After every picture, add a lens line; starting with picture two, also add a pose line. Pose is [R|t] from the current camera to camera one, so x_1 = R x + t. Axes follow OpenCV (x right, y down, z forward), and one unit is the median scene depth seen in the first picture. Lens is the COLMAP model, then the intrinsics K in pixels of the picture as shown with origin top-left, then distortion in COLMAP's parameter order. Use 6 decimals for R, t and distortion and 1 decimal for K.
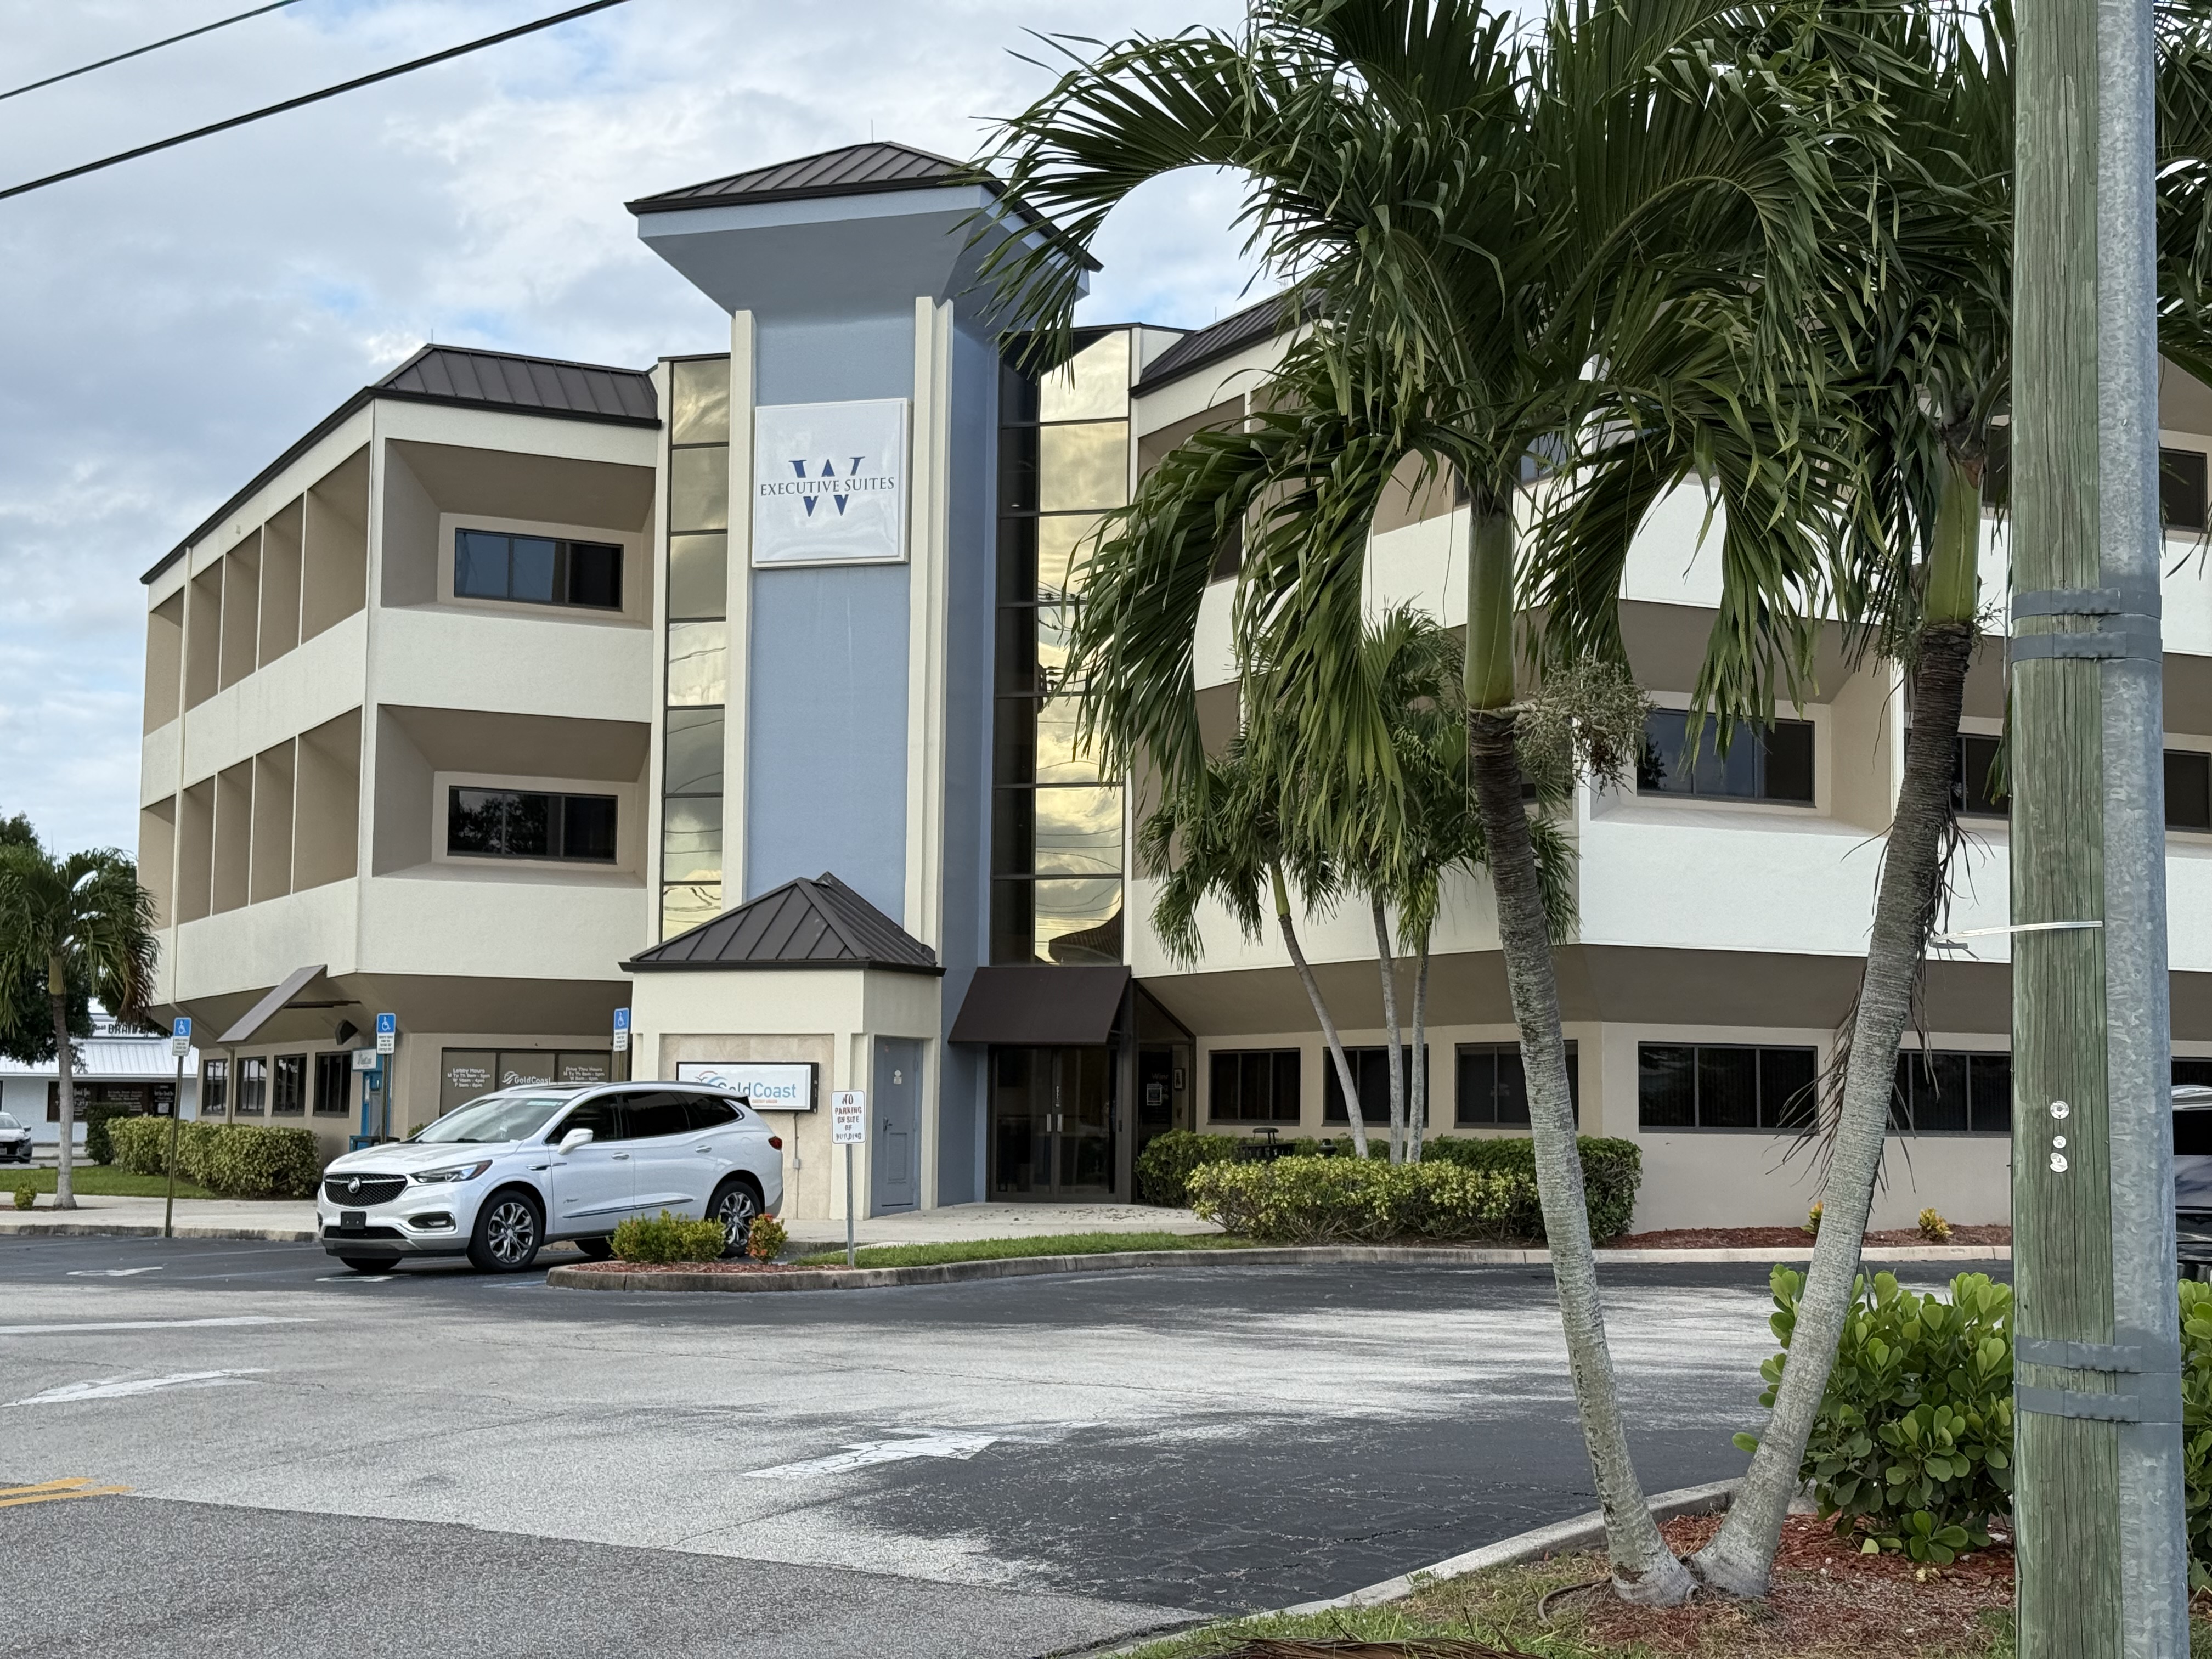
lens RADIAL K [[3108.7, 0, 1096.3], [0, 3108.7, 844.3], [0, 0, 1]] dist [0.219542, -0.521006]
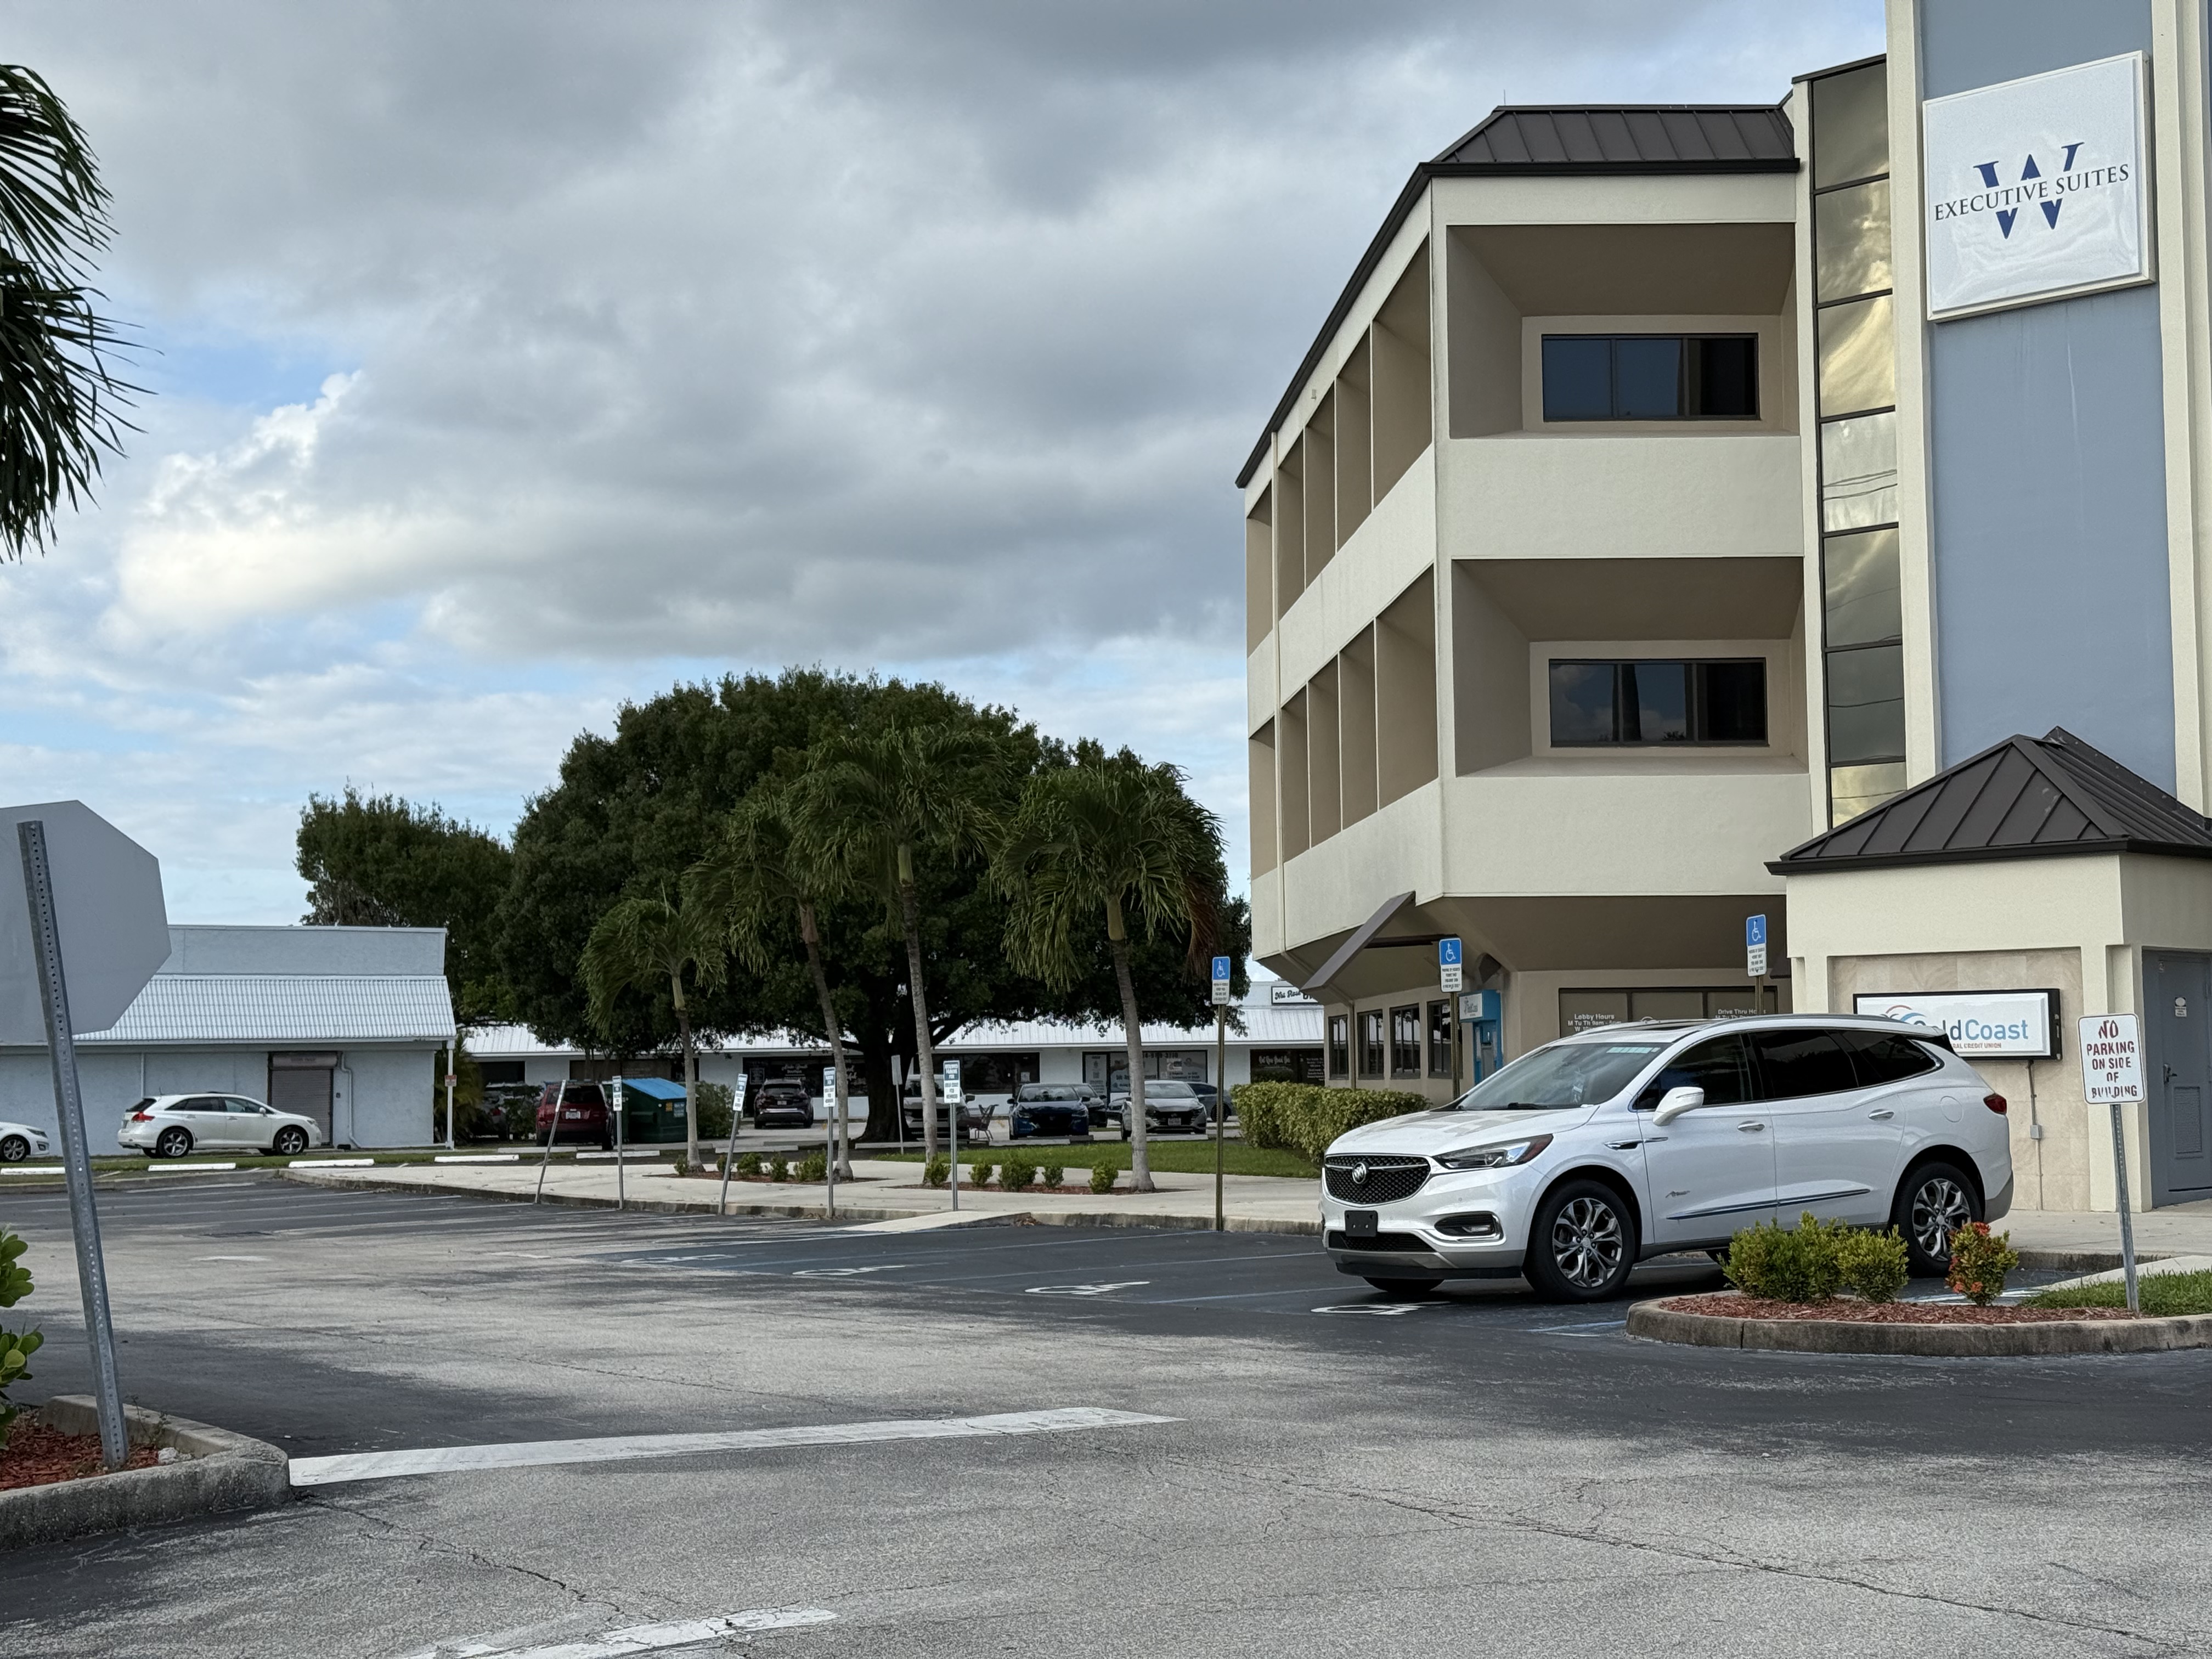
lens RADIAL K [[3108.7, 0, 1096.3], [0, 3108.7, 844.3], [0, 0, 1]] dist [0.219542, -0.521006]
pose [[0.925444, -0.053974, -0.375021, -0.020868], [0.058377, 0.998295, 0.000379, 0.024197], [0.374361, -0.022243, 0.927016, 0.255272]]
